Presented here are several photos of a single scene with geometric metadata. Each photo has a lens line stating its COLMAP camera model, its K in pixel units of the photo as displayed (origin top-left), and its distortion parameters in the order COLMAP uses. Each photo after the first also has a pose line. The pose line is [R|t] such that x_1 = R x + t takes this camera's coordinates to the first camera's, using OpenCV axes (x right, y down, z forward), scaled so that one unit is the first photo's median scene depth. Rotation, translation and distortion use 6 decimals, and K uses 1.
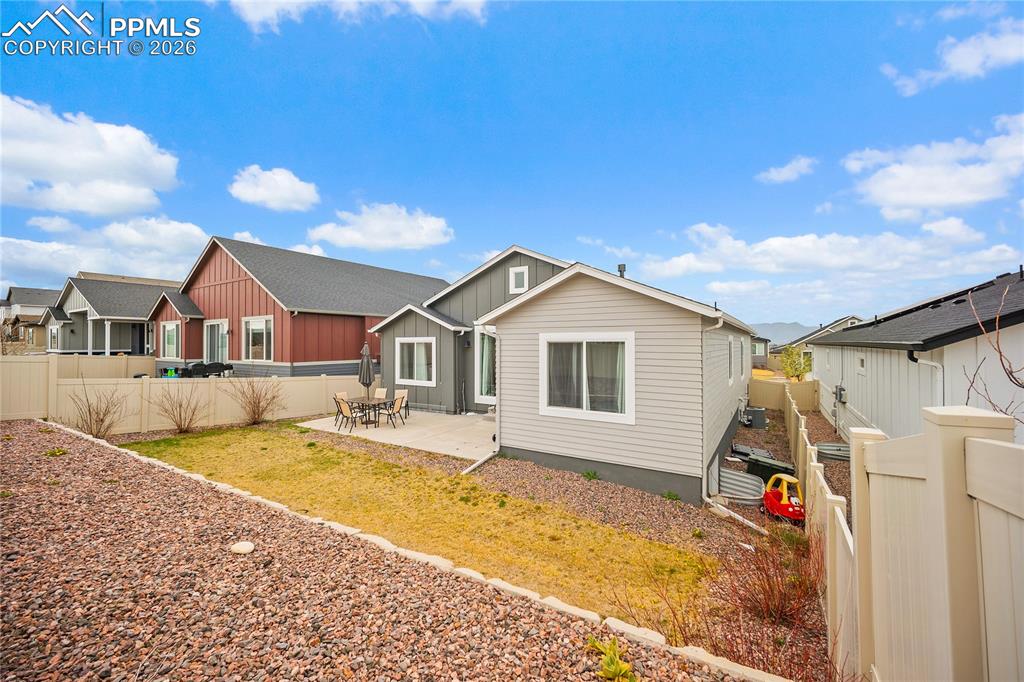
lens RADIAL K [[411.2, 0, 522.0], [0, 411.2, 340.5], [0, 0, 1]] dist [-0.000340, -0.000111]
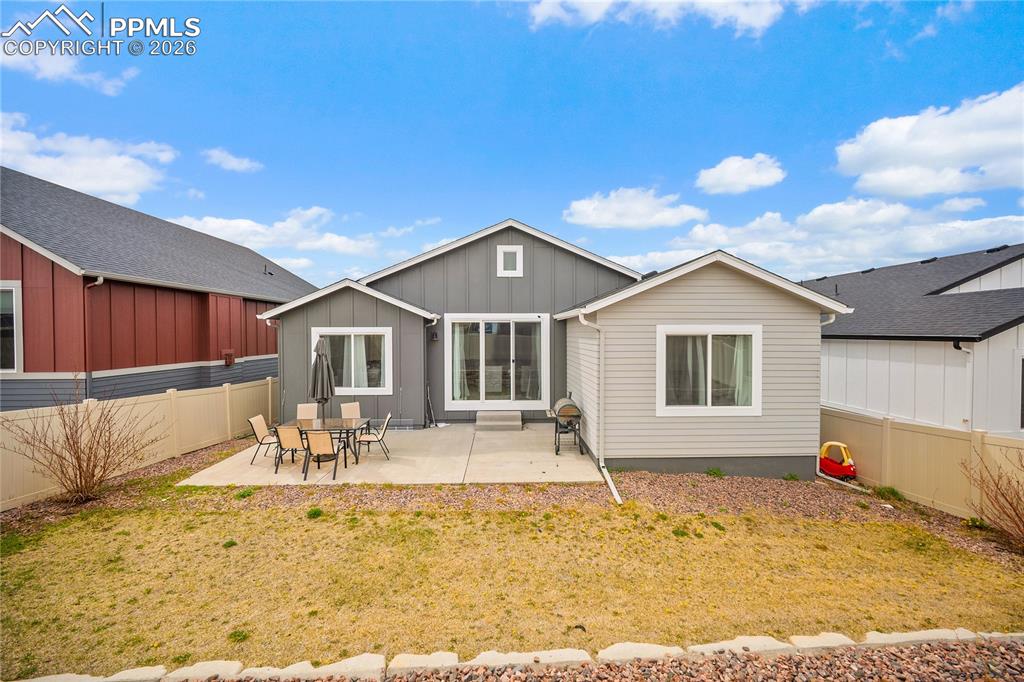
lens RADIAL K [[404.8, 0, 518.3], [0, 404.8, 340.3], [0, 0, 1]] dist [-0.002049, -0.000459]
pose [[0.829619, -0.009879, 0.558243, -0.694258], [-0.003695, 0.999724, 0.023183, -0.003982], [-0.558318, -0.021296, 0.829353, 0.442626]]
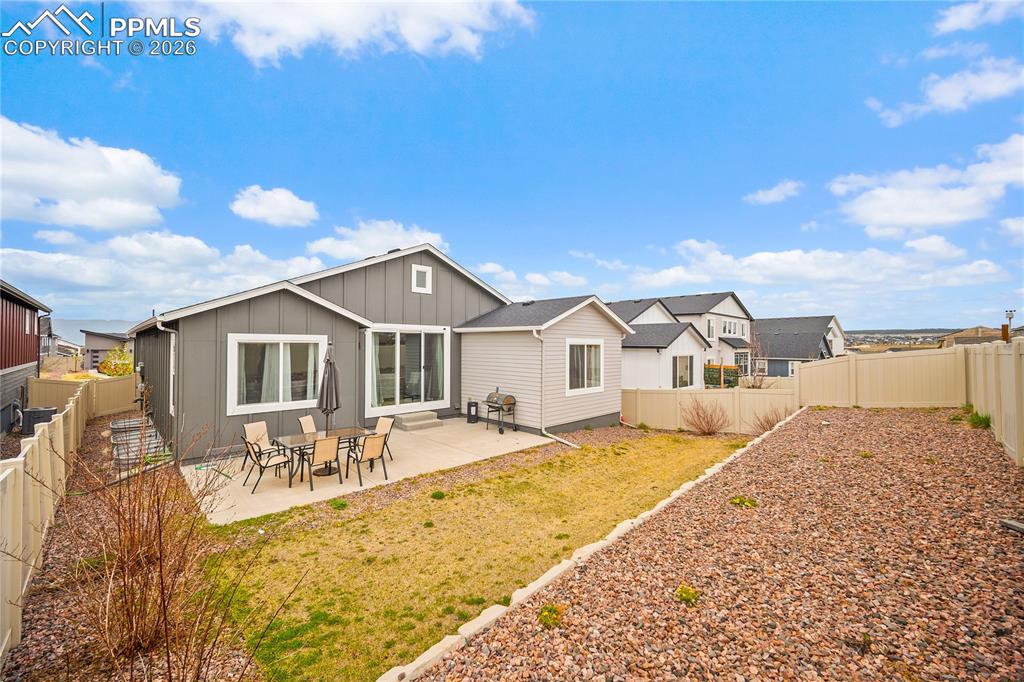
lens RADIAL K [[404.8, 0, 518.3], [0, 404.8, 340.3], [0, 0, 1]] dist [-0.002049, -0.000459]
pose [[0.217950, 0.015384, 0.975839, -1.328390], [-0.009942, 0.999859, -0.013542, 0.010421], [-0.975909, -0.006750, 0.218072, 0.860102]]
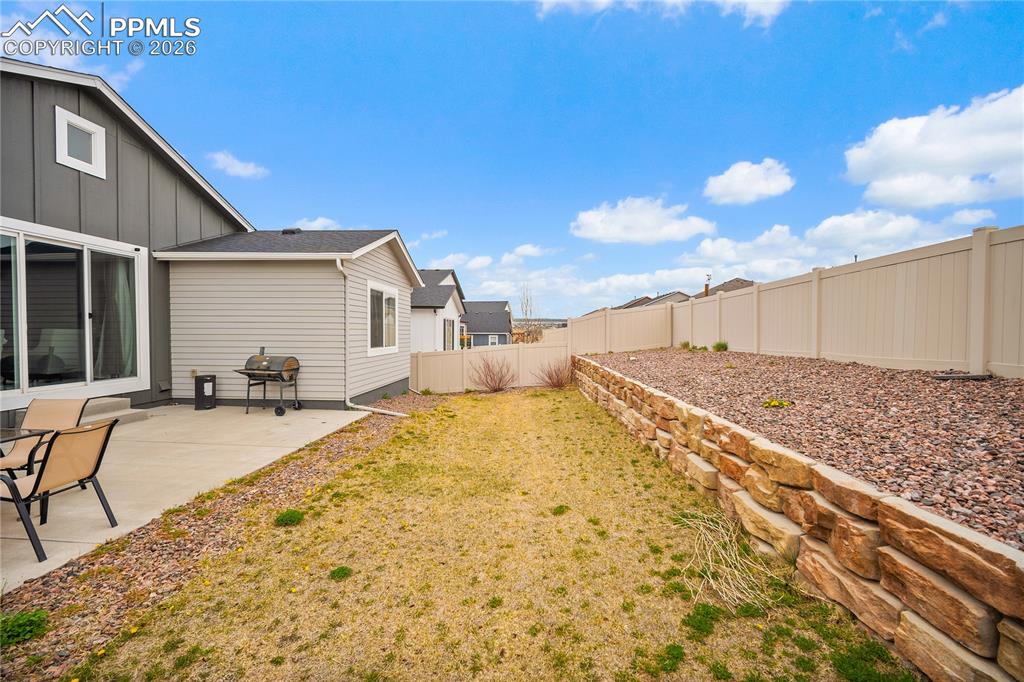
lens RADIAL K [[404.8, 0, 518.3], [0, 404.8, 340.3], [0, 0, 1]] dist [-0.002049, -0.000459]
pose [[-0.492387, -0.020234, 0.870141, -1.049715], [-0.008040, 0.999793, 0.018700, 0.115776], [-0.870339, 0.002212, -0.492448, 1.175789]]
